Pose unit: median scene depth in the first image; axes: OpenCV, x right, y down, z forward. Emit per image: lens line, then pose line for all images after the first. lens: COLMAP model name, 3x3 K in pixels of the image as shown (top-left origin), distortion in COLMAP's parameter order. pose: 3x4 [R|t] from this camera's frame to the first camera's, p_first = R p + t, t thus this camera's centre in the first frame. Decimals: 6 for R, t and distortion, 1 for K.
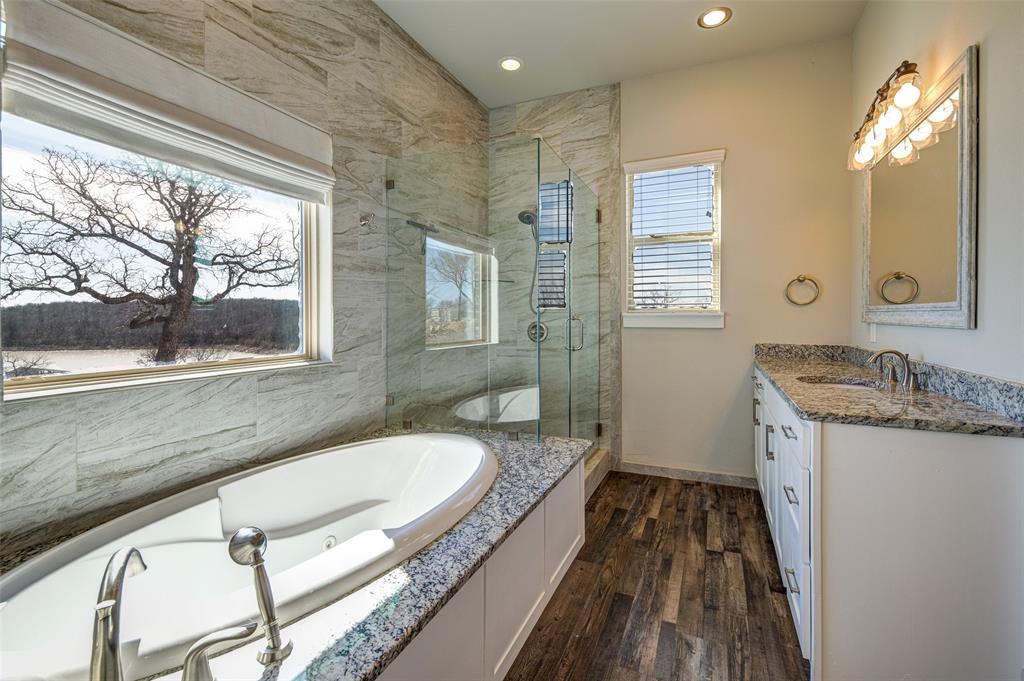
lens RADIAL K [[466.8, 0, 515.5], [0, 466.8, 315.8], [0, 0, 1]] dist [0.015973, -0.000481]
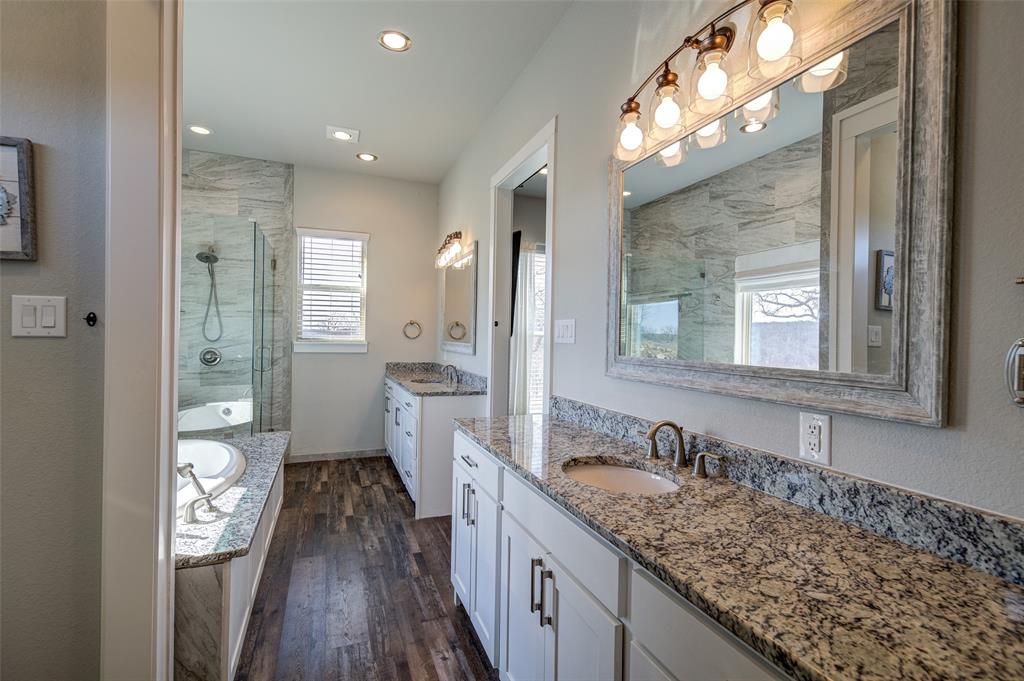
lens RADIAL K [[494.8, 0, 513.7], [0, 494.8, 338.8], [0, 0, 1]] dist [0.001366, 0.000191]
pose [[0.723654, 0.006905, 0.690129, -0.364355], [-0.016553, 0.999836, 0.007353, -0.044288], [-0.689965, -0.016744, 0.723649, -0.552923]]
